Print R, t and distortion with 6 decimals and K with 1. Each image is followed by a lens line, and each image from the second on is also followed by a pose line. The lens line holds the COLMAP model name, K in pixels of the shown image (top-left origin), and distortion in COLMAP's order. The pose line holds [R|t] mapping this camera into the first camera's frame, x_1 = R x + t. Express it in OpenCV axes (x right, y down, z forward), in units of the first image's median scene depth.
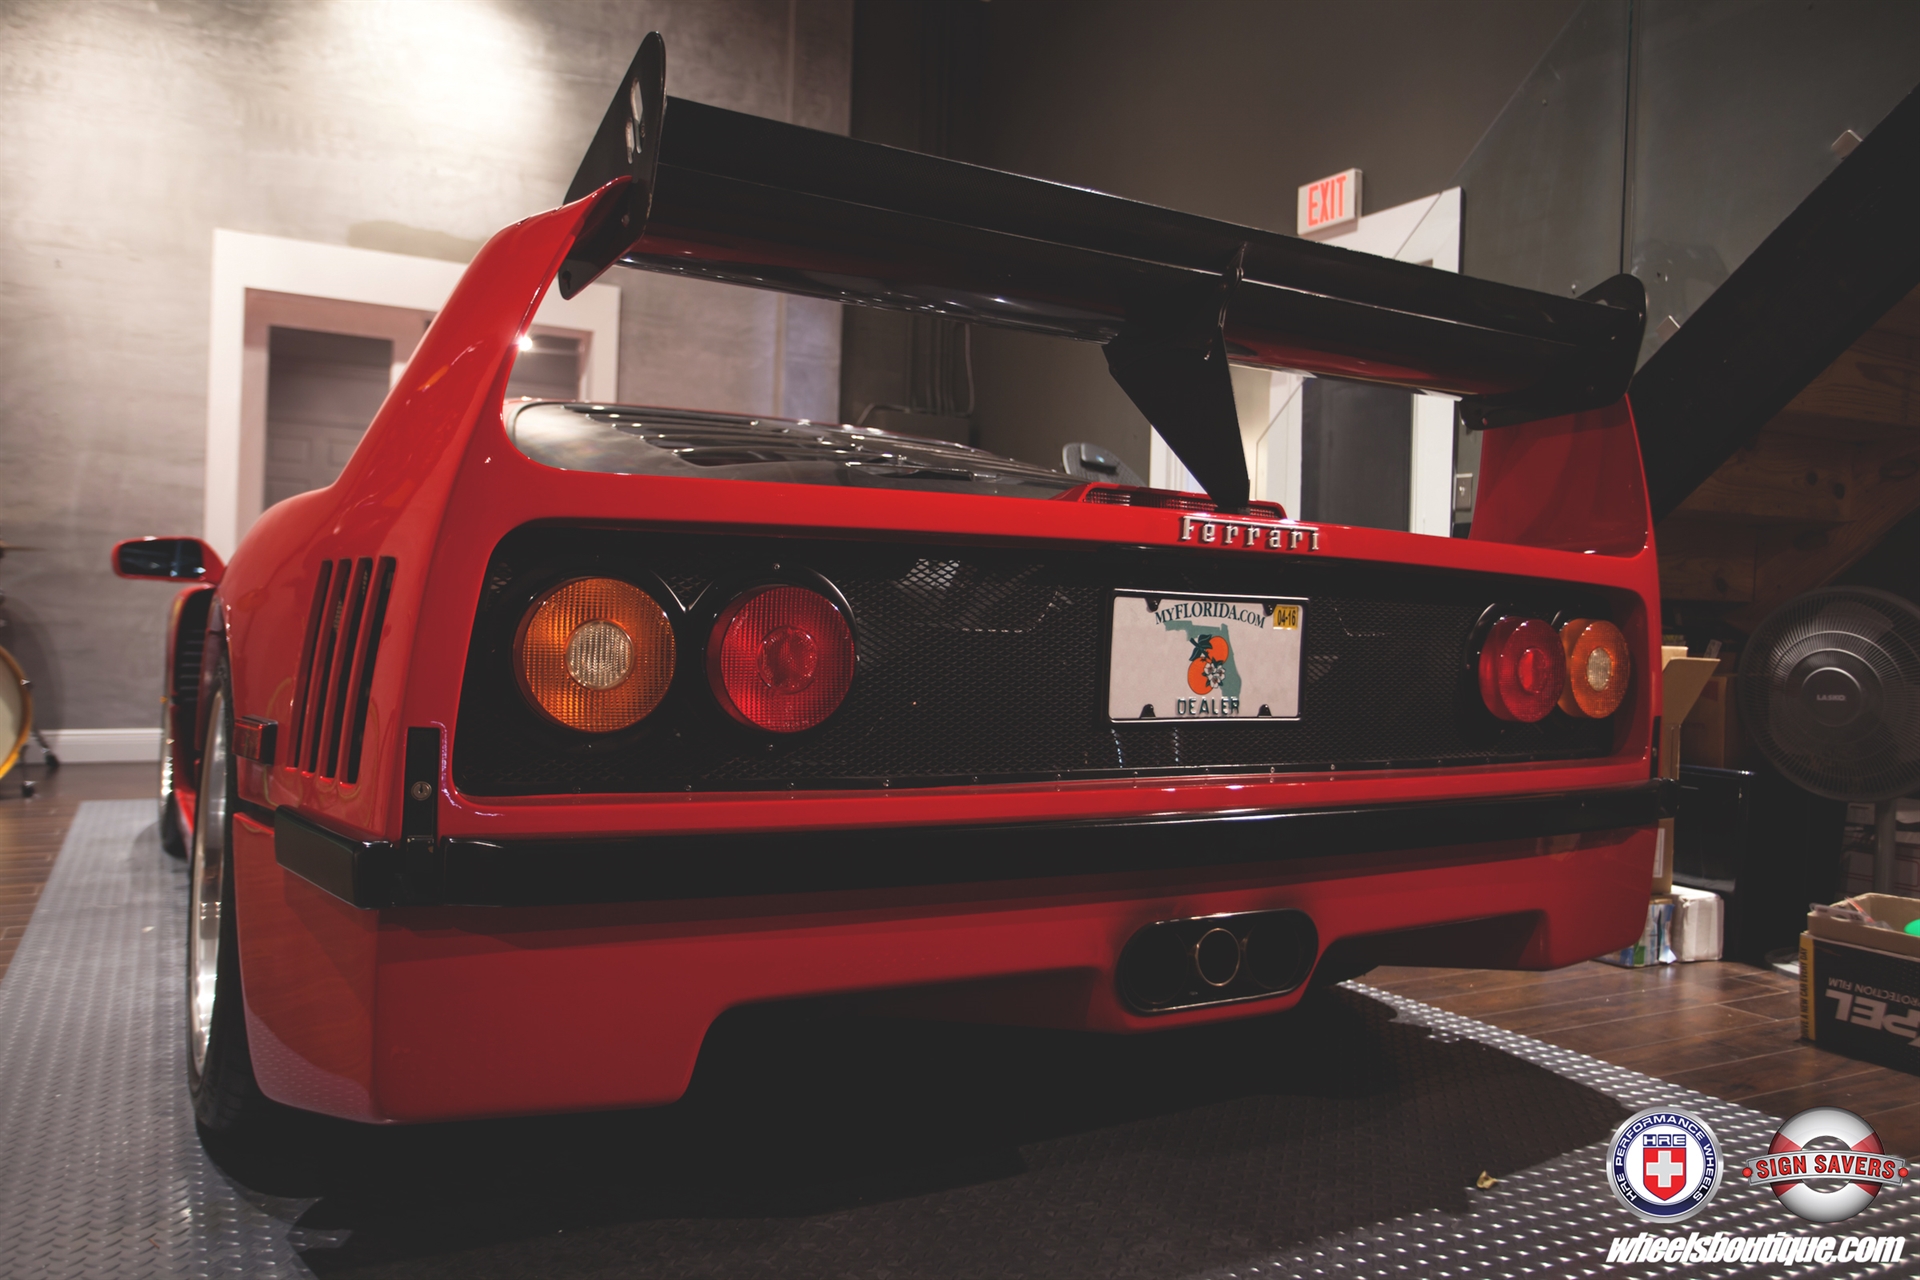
lens RADIAL K [[1469.1, 0, 1013.4], [0, 1469.1, 648.6], [0, 0, 1]] dist [-0.065835, 0.083539]
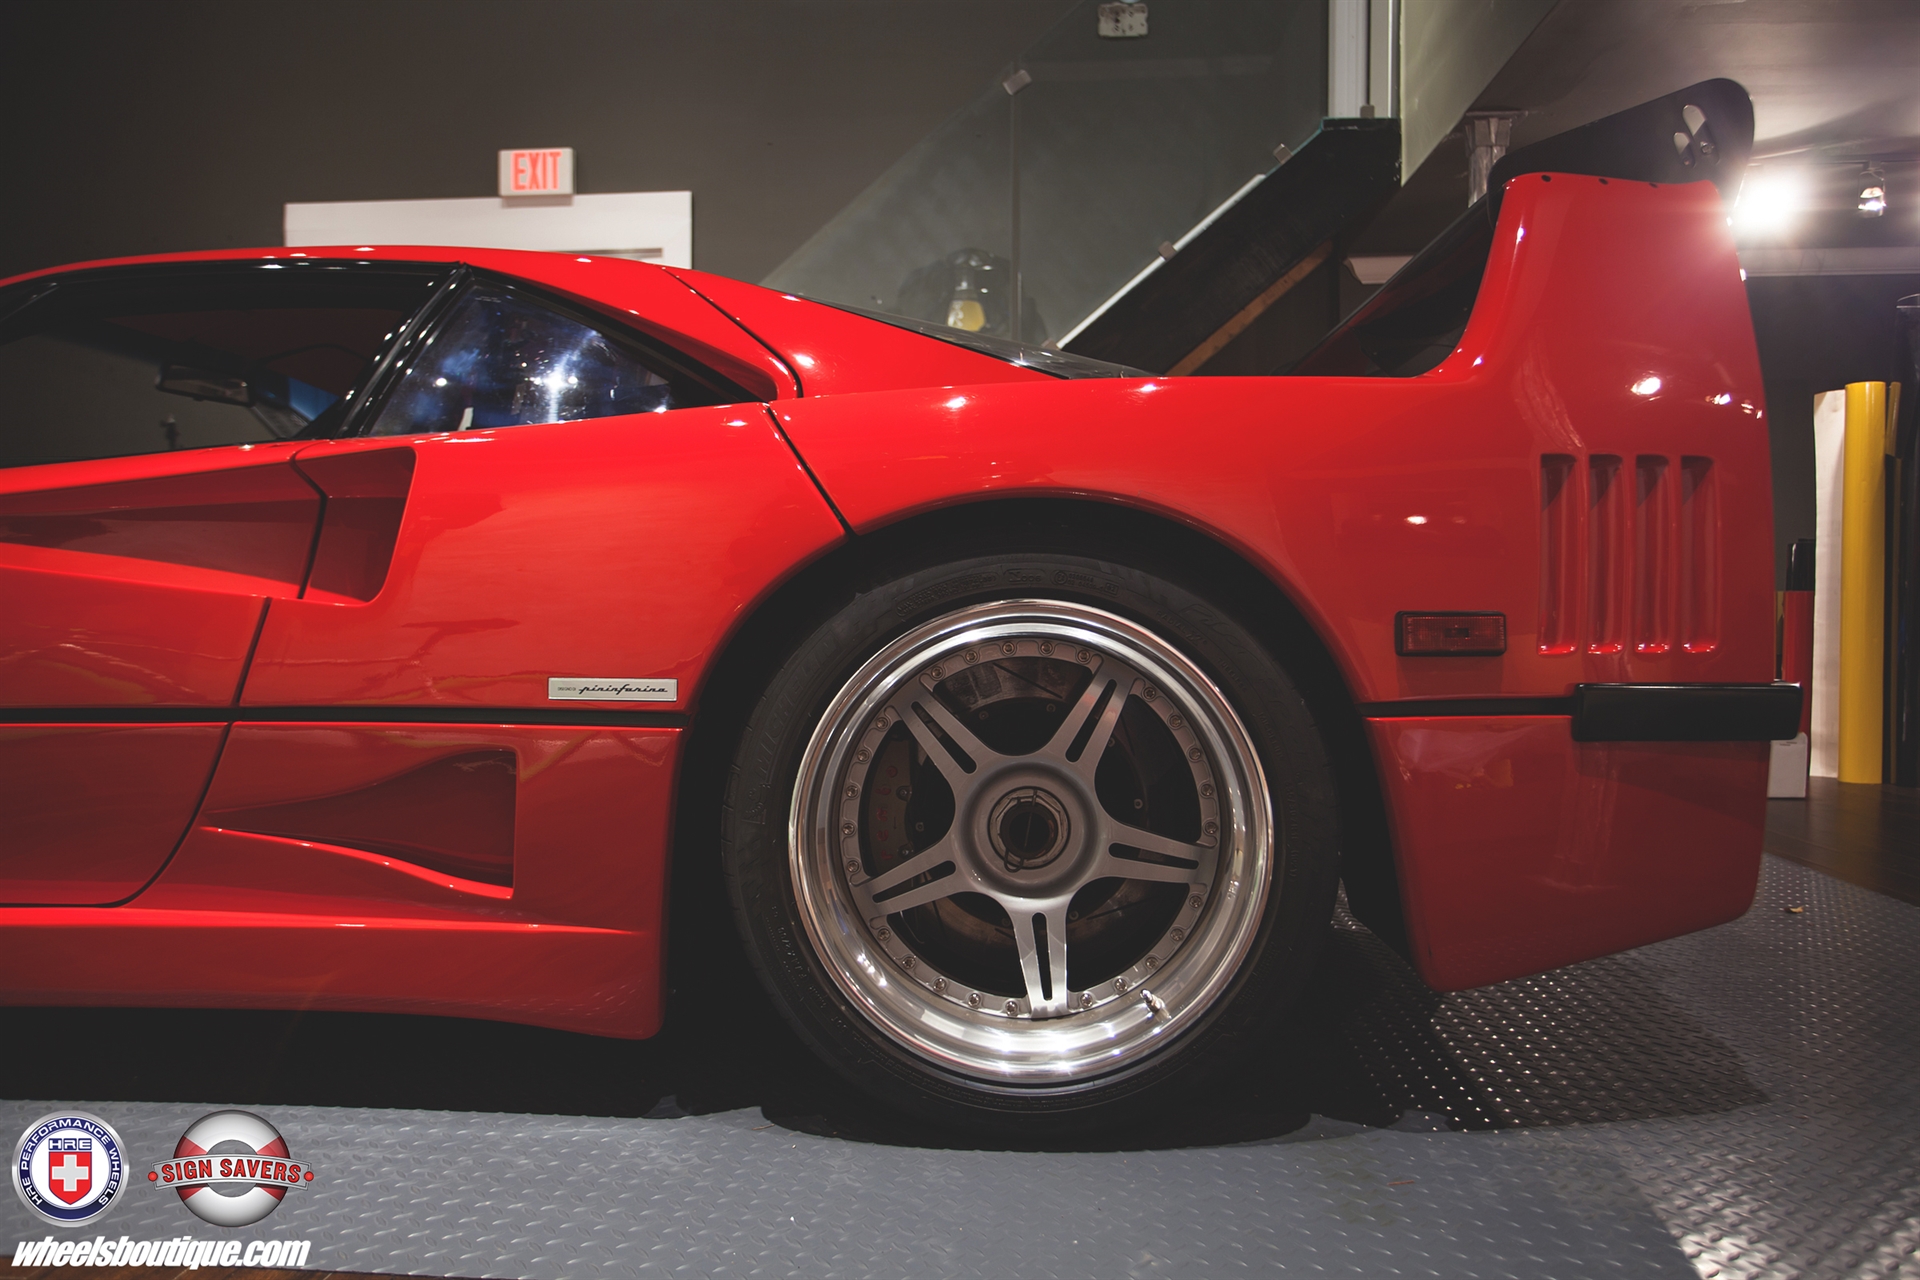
lens RADIAL K [[1276.5, 0, 960.0], [0, 1276.5, 640.0], [0, 0, 1]] dist [-0.020390, -0.000009]
pose [[0.576962, -0.052140, 0.815105, -0.490090], [0.028965, 0.998639, 0.043378, 0.006705], [-0.816257, -0.001417, 0.577687, 0.266374]]
